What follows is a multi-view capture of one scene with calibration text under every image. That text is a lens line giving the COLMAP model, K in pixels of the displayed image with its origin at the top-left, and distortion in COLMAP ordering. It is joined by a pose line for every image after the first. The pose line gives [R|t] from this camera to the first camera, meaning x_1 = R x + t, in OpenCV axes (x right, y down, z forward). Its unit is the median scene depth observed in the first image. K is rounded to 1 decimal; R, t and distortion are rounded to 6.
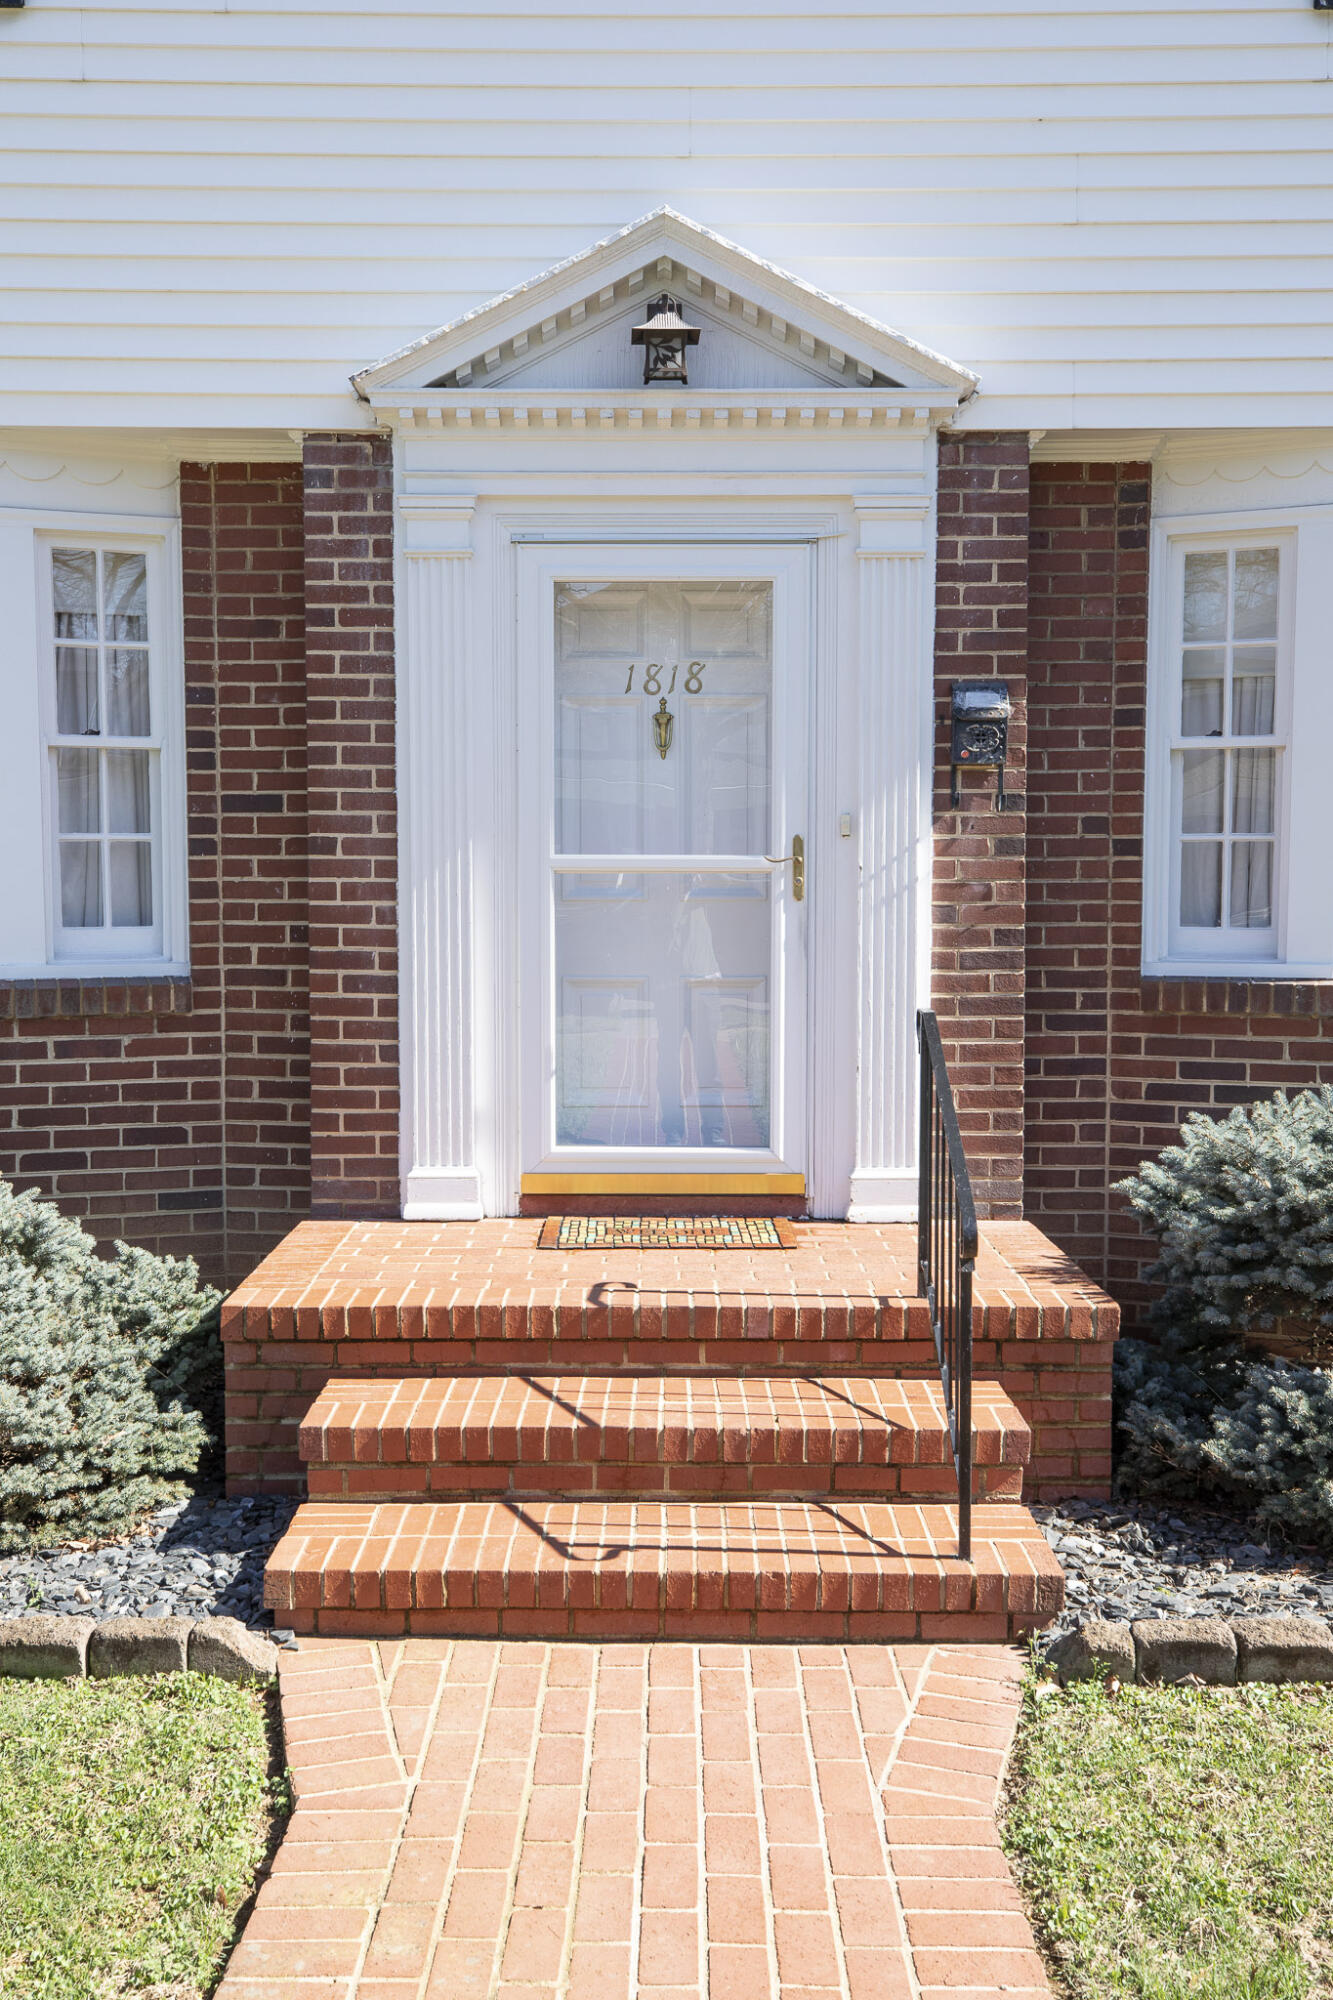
lens RADIAL K [[1874.5, 0, 662.5], [0, 1874.5, 1003.8], [0, 0, 1]] dist [0.036624, 0.000000]
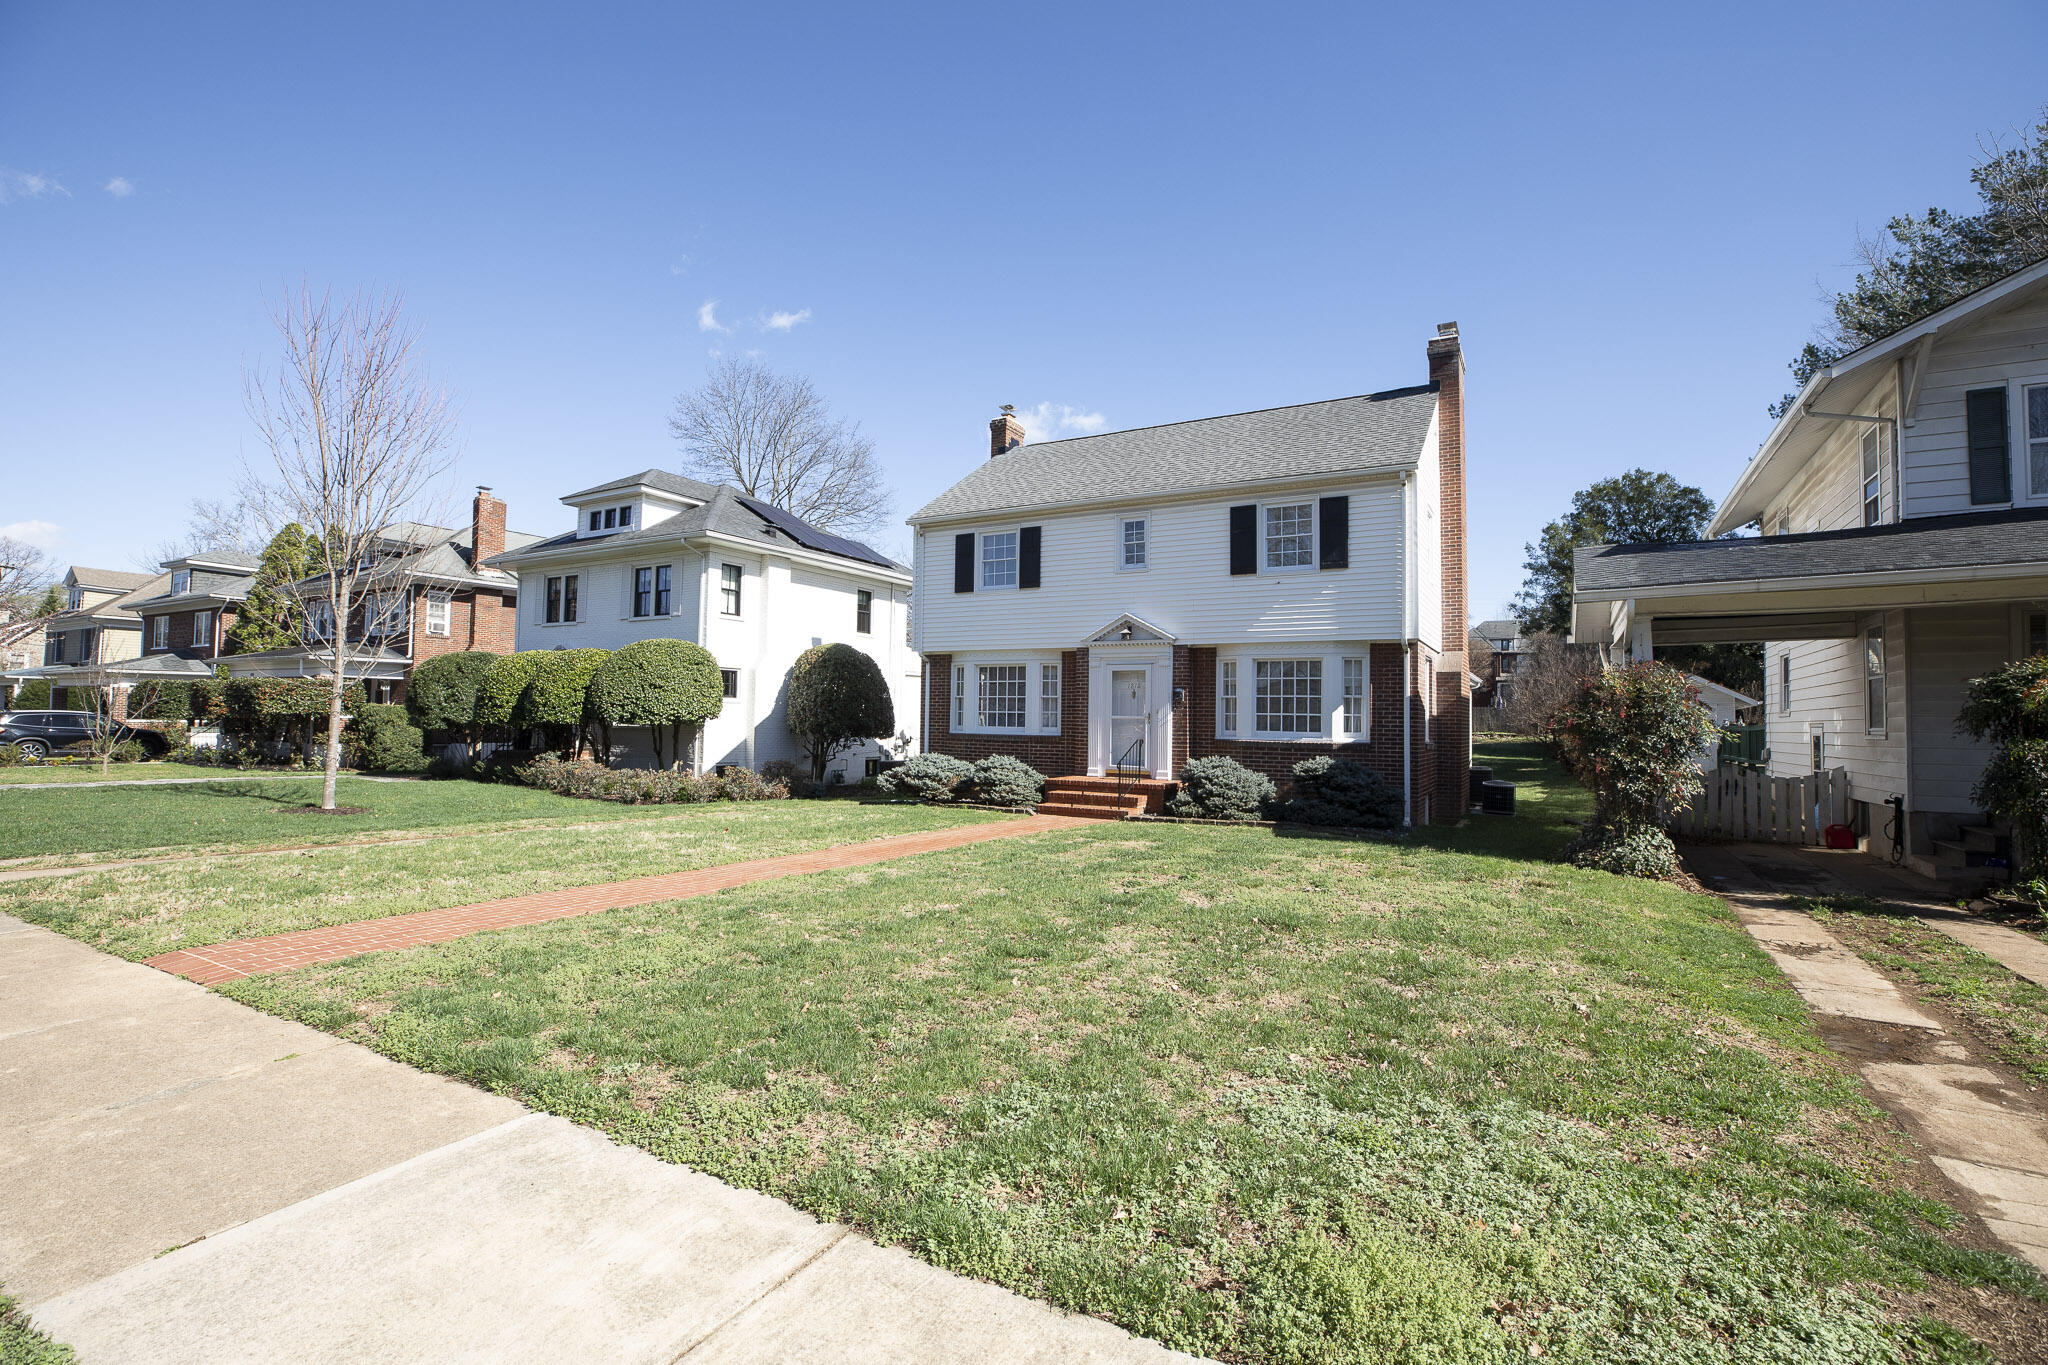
lens RADIAL K [[935.2, 0, 1029.0], [0, 935.2, 683.1], [0, 0, 1]] dist [-0.039052, 0.007517]
pose [[0.870088, -0.006867, -0.492848, 1.176213], [-0.049279, 0.993681, -0.100844, 0.129845], [0.490426, 0.112030, 0.864252, -1.708191]]
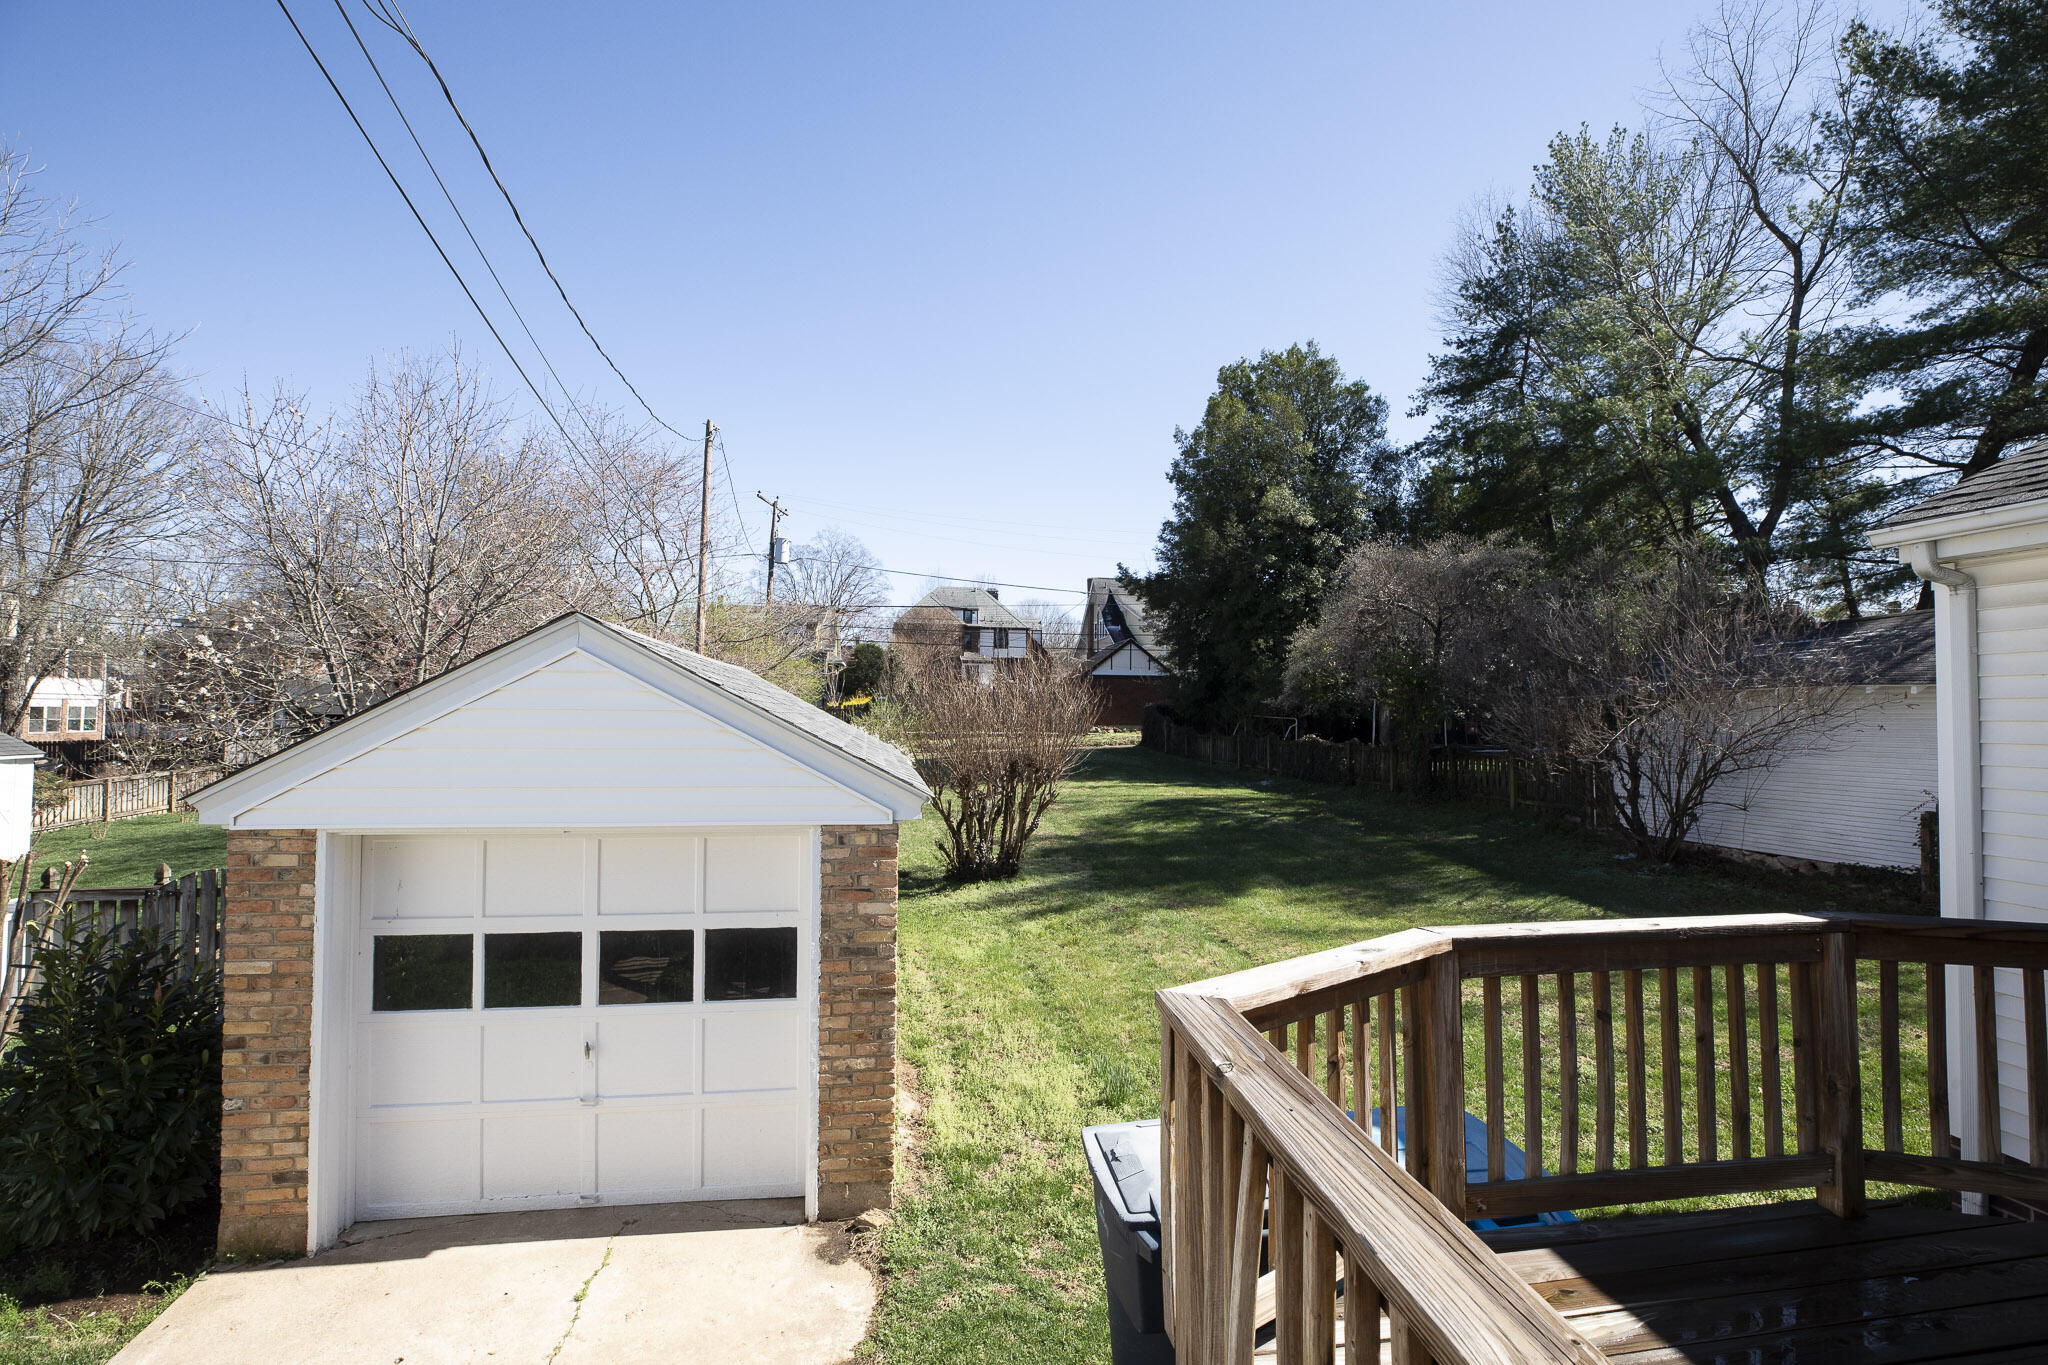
lens RADIAL K [[935.2, 0, 1032.1], [0, 935.2, 681.1], [0, 0, 1]] dist [-0.039052, 0.007517]
pose [[0.985943, 0.012060, 0.166644, -0.706742], [0.004888, 0.994883, -0.100916, -0.277120], [-0.167008, 0.100312, 0.980839, 2.897881]]
